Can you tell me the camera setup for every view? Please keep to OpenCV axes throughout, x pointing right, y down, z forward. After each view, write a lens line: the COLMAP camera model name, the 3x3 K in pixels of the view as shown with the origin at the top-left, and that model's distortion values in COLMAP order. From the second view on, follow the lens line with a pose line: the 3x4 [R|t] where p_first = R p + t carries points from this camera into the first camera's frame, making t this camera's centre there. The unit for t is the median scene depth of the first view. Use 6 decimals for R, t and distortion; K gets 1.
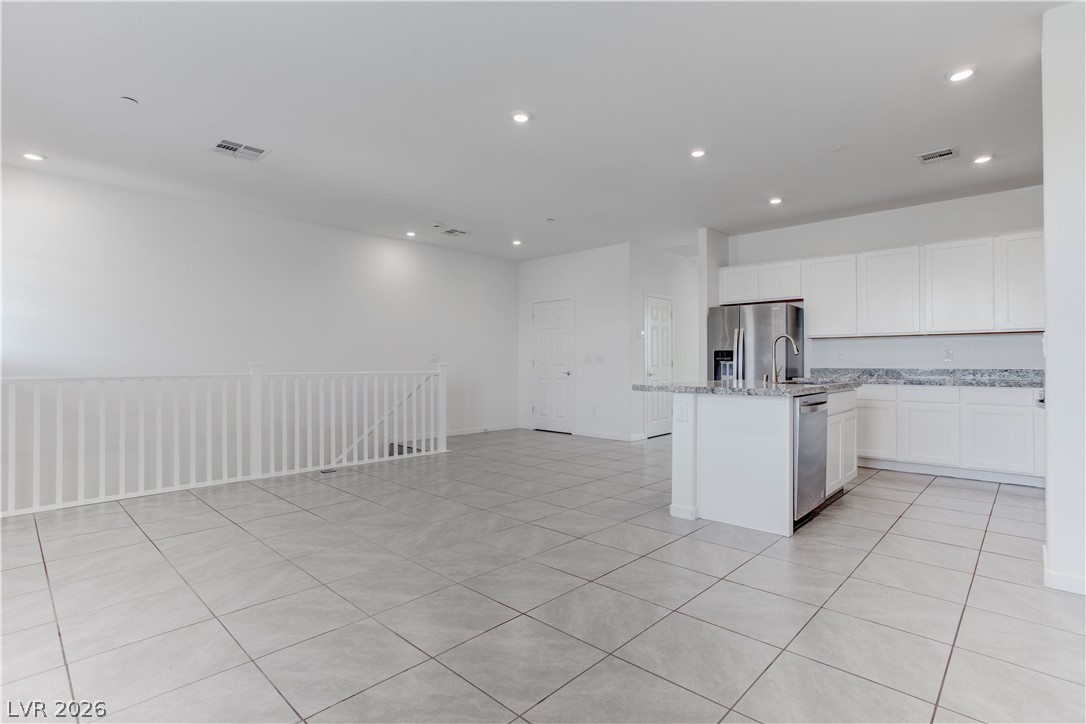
lens RADIAL K [[524.8, 0, 549.4], [0, 524.8, 365.3], [0, 0, 1]] dist [-0.052172, 0.033901]
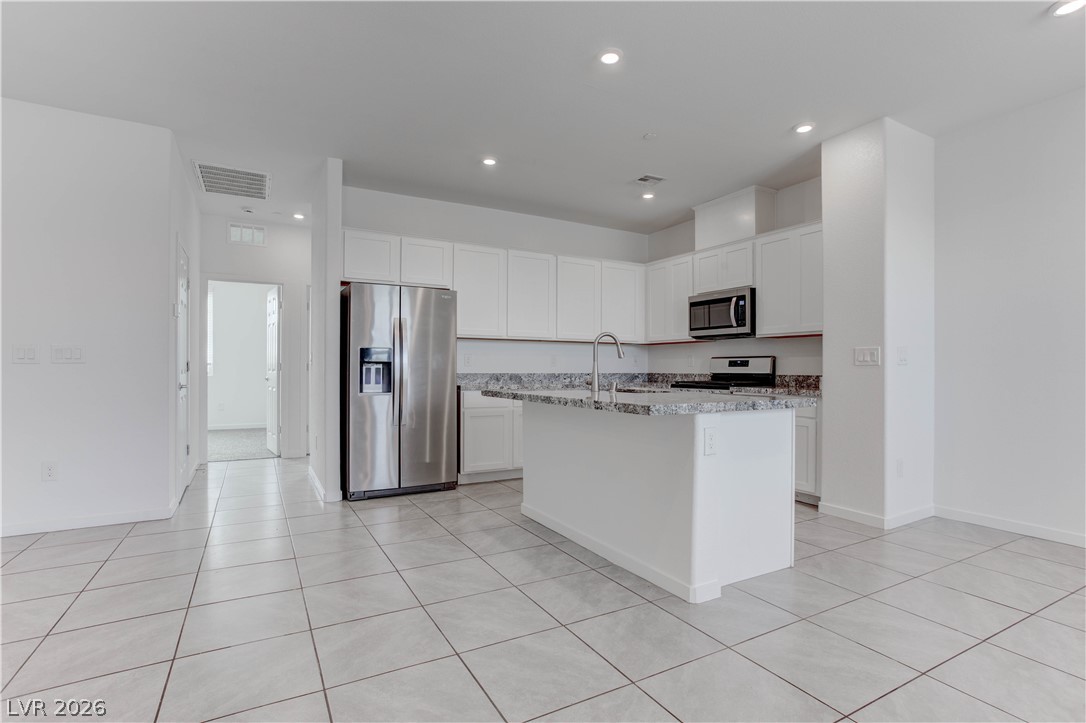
lens RADIAL K [[524.8, 0, 549.4], [0, 524.8, 364.8], [0, 0, 1]] dist [-0.052172, 0.033901]
pose [[0.307820, 0.008955, 0.951402, -0.272536], [-0.000384, 0.999957, -0.009288, -0.000351], [-0.951445, 0.002493, 0.307810, 0.636290]]
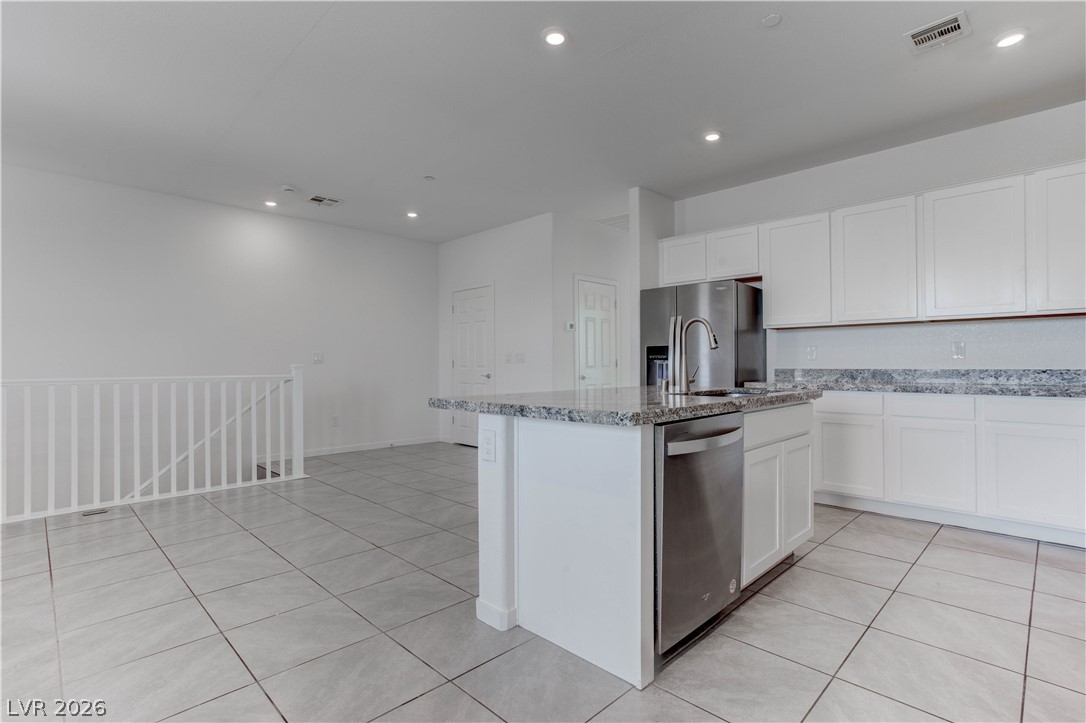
lens RADIAL K [[524.8, 0, 549.4], [0, 524.8, 364.8], [0, 0, 1]] dist [-0.052172, 0.033901]
pose [[0.999719, -0.004632, -0.023260, 0.216181], [0.004573, 0.999986, -0.002605, 0.000183], [0.023272, 0.002498, 0.999726, 0.264448]]
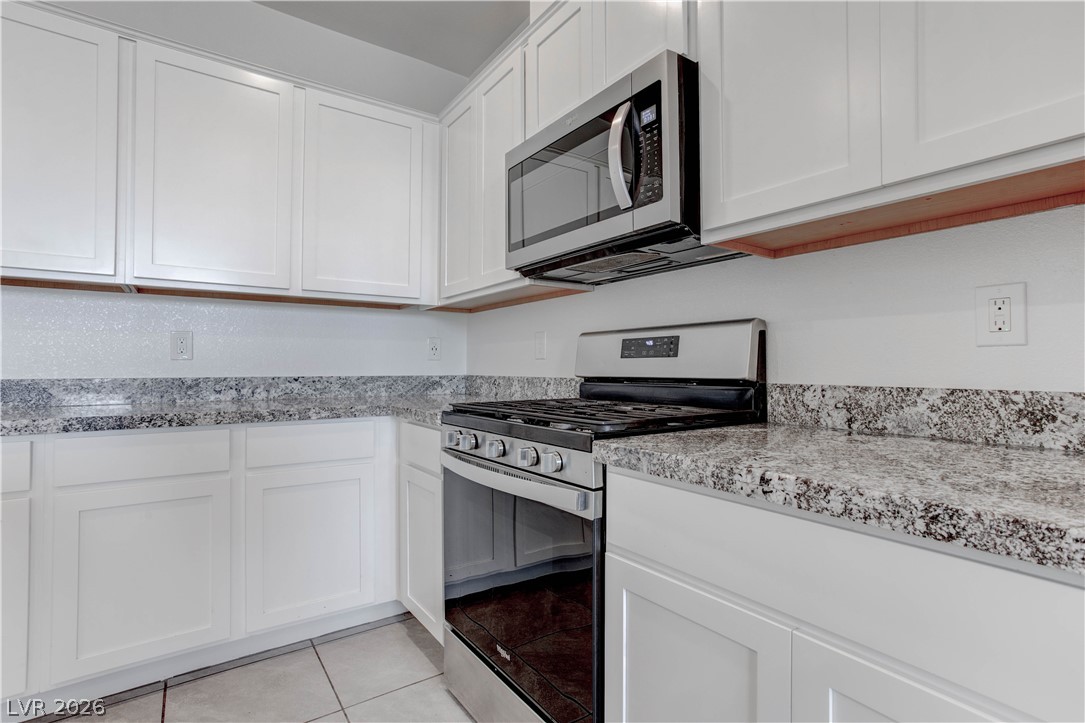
lens RADIAL K [[533.9, 0, 542.5], [0, 533.9, 361.5], [0, 0, 1]] dist [-0.051256, 0.038389]
pose [[0.221081, 0.010575, 0.975198, 0.405114], [0.003851, 0.999924, -0.011716, 0.000102], [-0.975248, 0.006346, 0.221024, 0.593335]]
